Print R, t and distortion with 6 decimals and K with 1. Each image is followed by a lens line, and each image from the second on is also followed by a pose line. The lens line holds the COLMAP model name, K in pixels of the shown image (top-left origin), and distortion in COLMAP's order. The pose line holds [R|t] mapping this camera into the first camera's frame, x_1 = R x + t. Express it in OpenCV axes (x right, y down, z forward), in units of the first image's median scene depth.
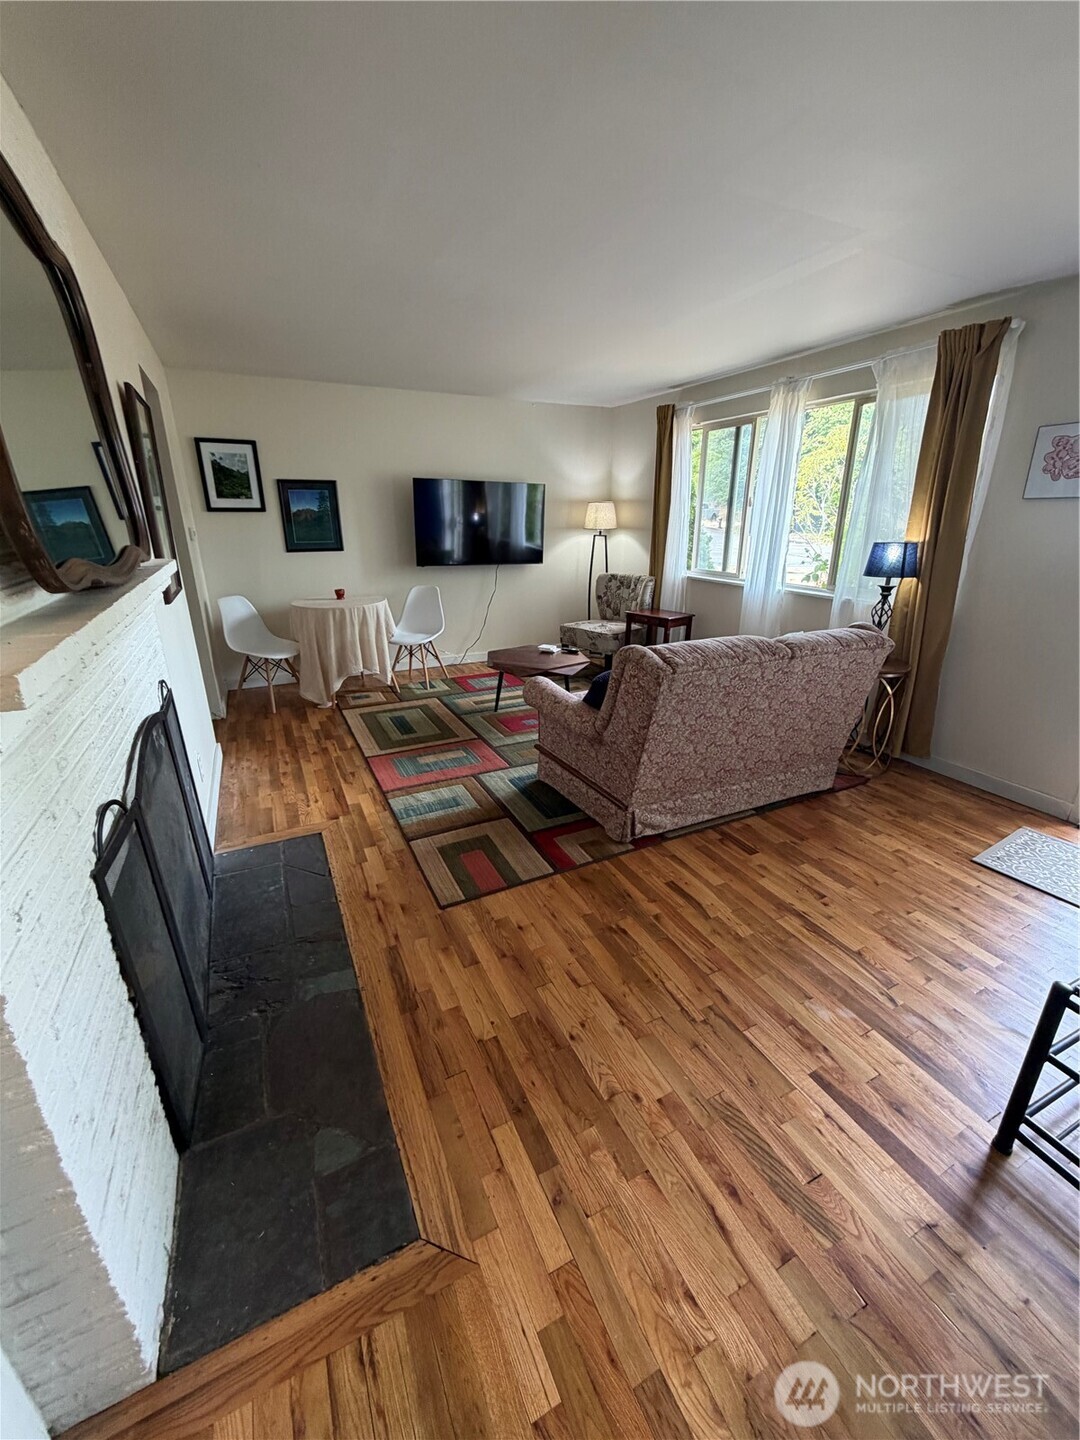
lens RADIAL K [[575.0, 0, 541.3], [0, 575.0, 714.2], [0, 0, 1]] dist [0.001396, 0.000190]
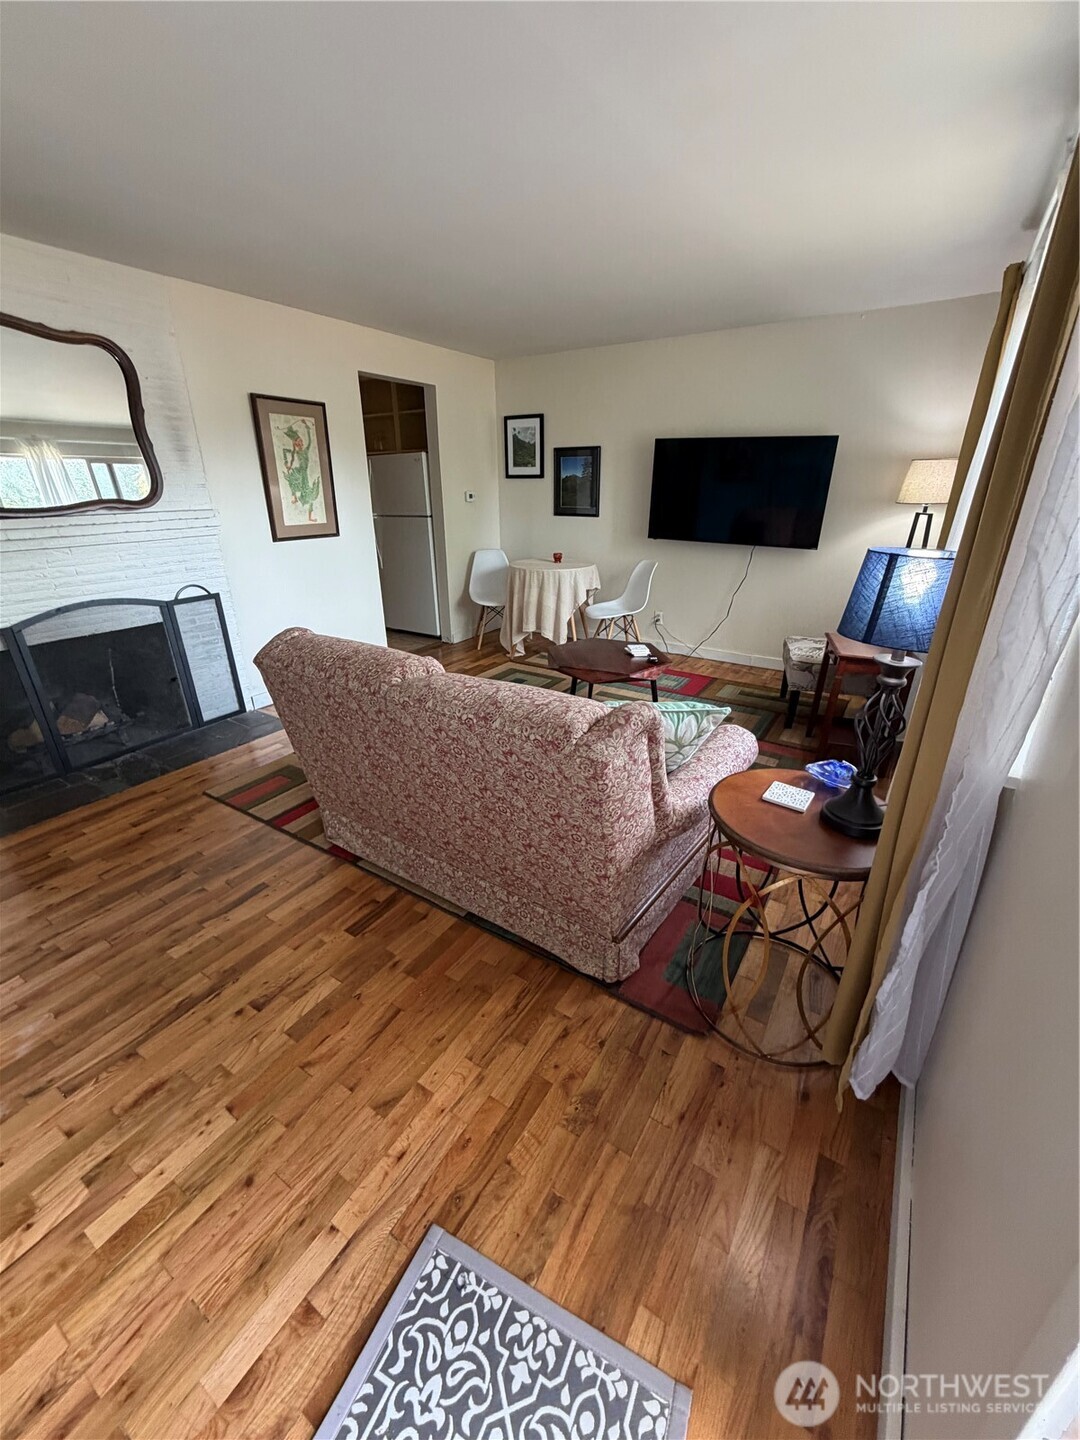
lens RADIAL K [[575.0, 0, 540.8], [0, 575.0, 715.5], [0, 0, 1]] dist [0.001396, 0.000190]
pose [[0.513919, 0.322118, -0.795064, 0.902177], [-0.279244, 0.939161, 0.199999, -0.224176], [0.811117, 0.119234, 0.572602, 0.654107]]
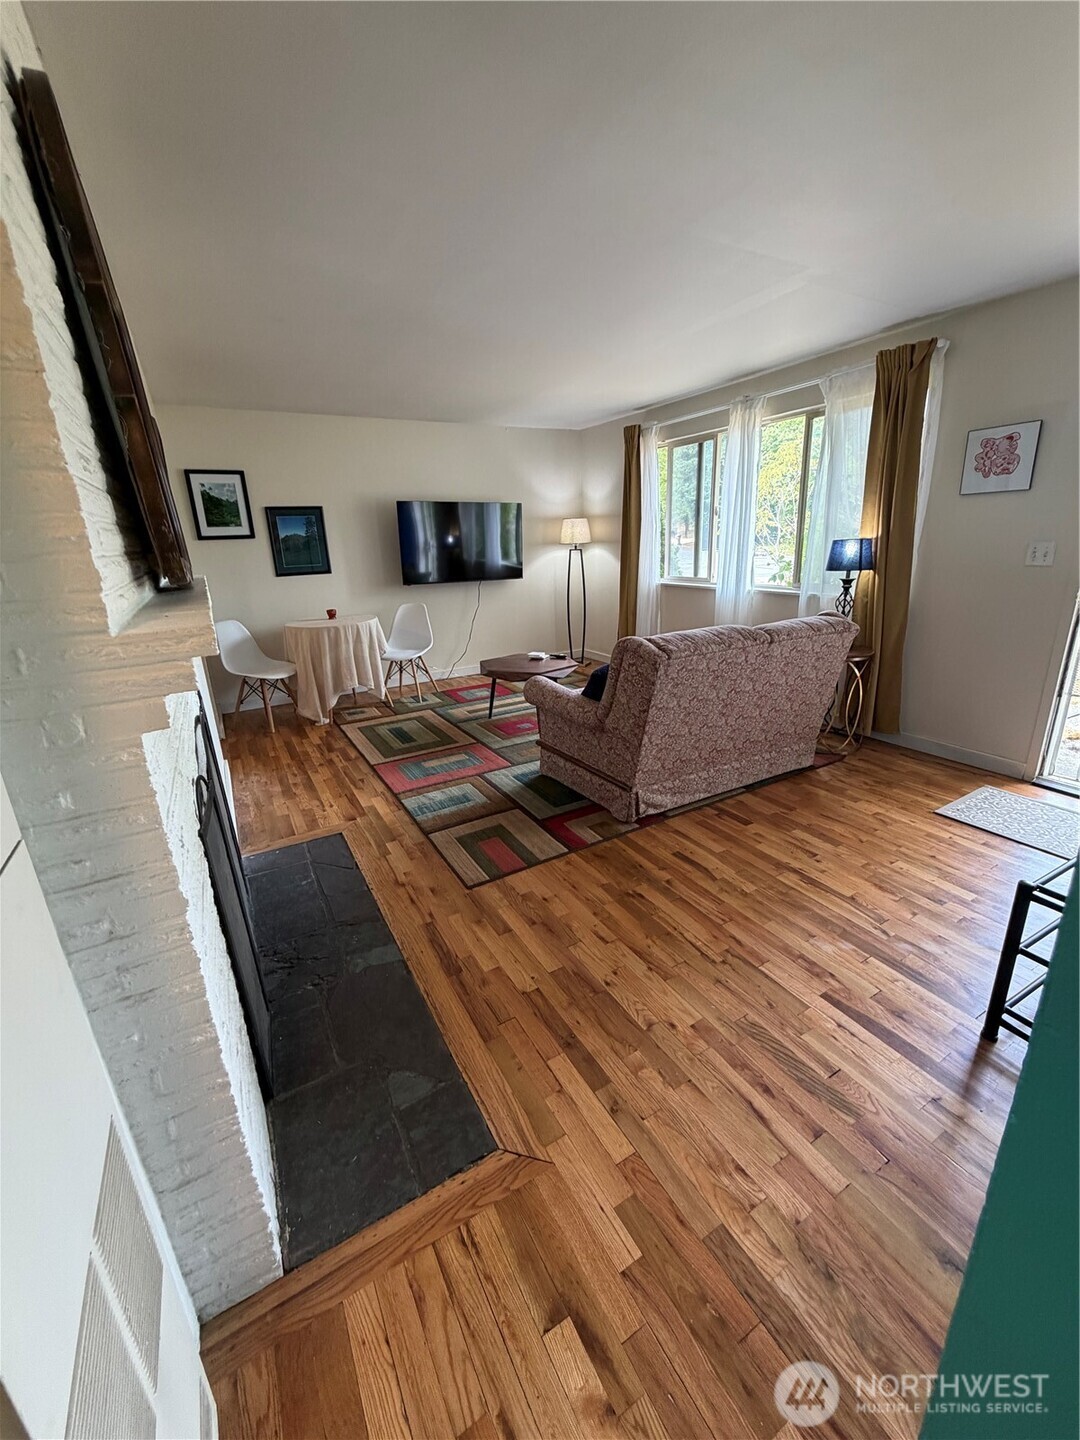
lens RADIAL K [[575.0, 0, 541.2], [0, 575.0, 714.0], [0, 0, 1]] dist [0.001396, 0.000190]
pose [[0.997278, -0.054712, 0.049431, -0.057050], [0.056560, 0.997721, -0.036798, 0.046736], [-0.047305, 0.039494, 0.998099, -0.065566]]
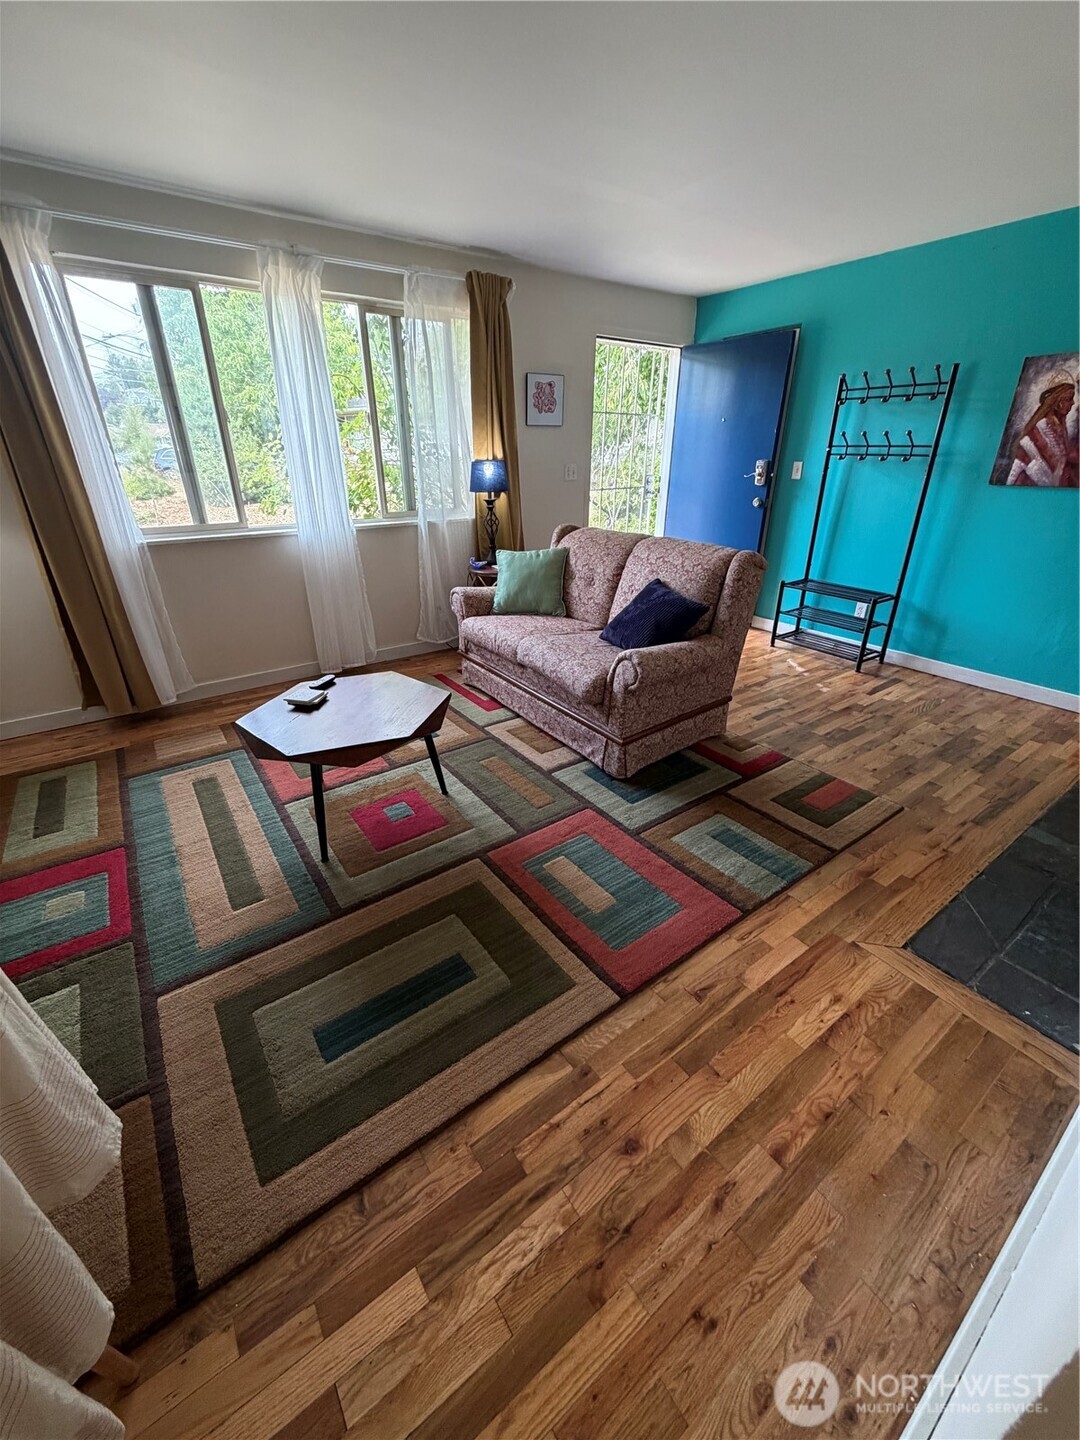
lens RADIAL K [[575.0, 0, 539.7], [0, 575.0, 714.0], [0, 0, 1]] dist [0.001396, 0.000190]
pose [[-0.162983, -0.413686, 0.895713, -0.729705], [0.327089, 0.833855, 0.444633, -0.389714], [-0.930833, 0.365445, -0.000592, 1.199502]]
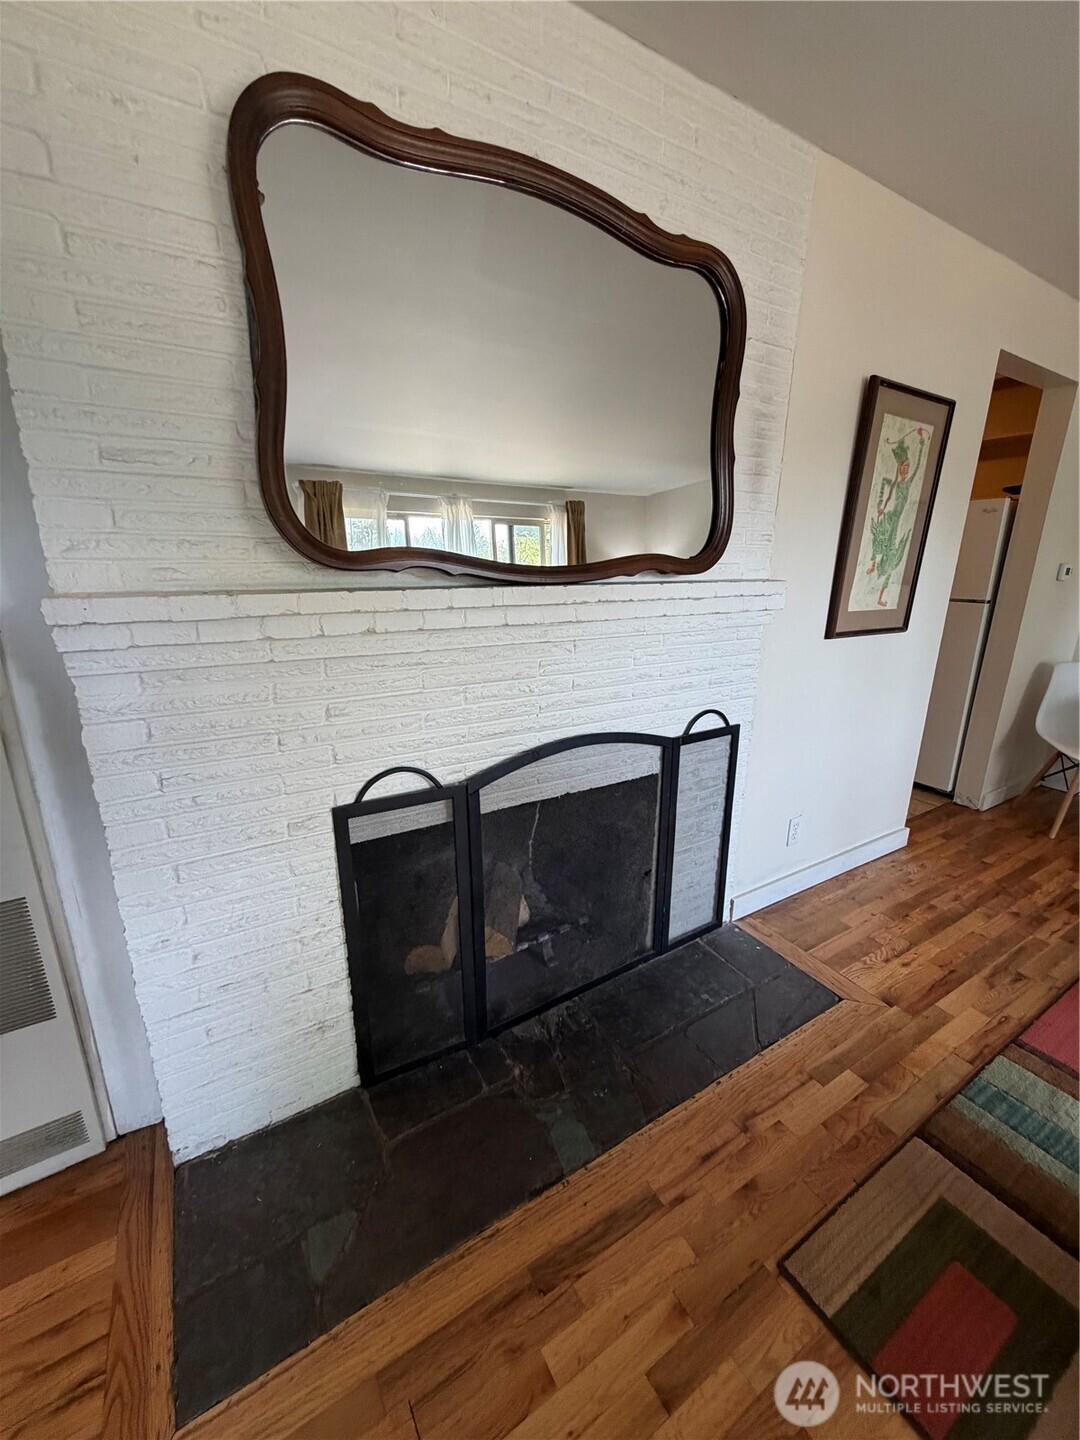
lens RADIAL K [[575.0, 0, 540.8], [0, 575.0, 715.2], [0, 0, 1]] dist [0.001396, 0.000190]
pose [[0.088657, 0.269717, -0.958850, 0.126822], [-0.342967, 0.912042, 0.224839, -0.116204], [0.935154, 0.308920, 0.173363, 0.429559]]
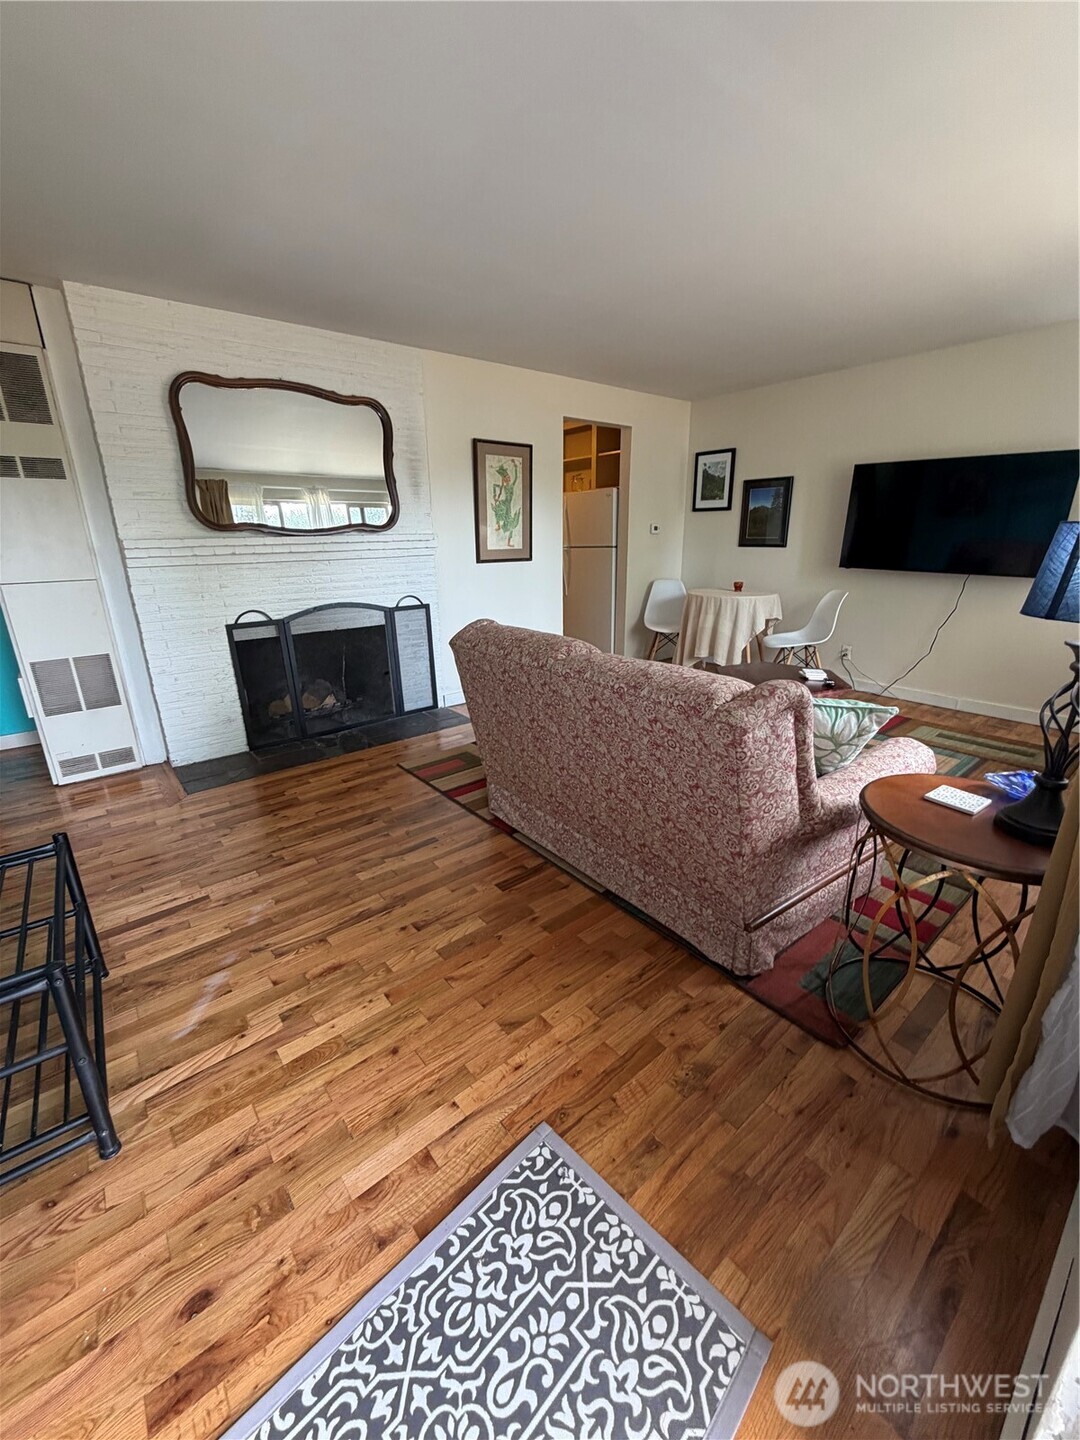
lens RADIAL K [[575.0, 0, 540.2], [0, 575.0, 715.3], [0, 0, 1]] dist [0.001396, 0.000190]
pose [[0.224555, 0.293659, -0.929161, 0.976012], [-0.309618, 0.925603, 0.217707, -0.174397], [0.923965, 0.238797, 0.298771, 0.661313]]
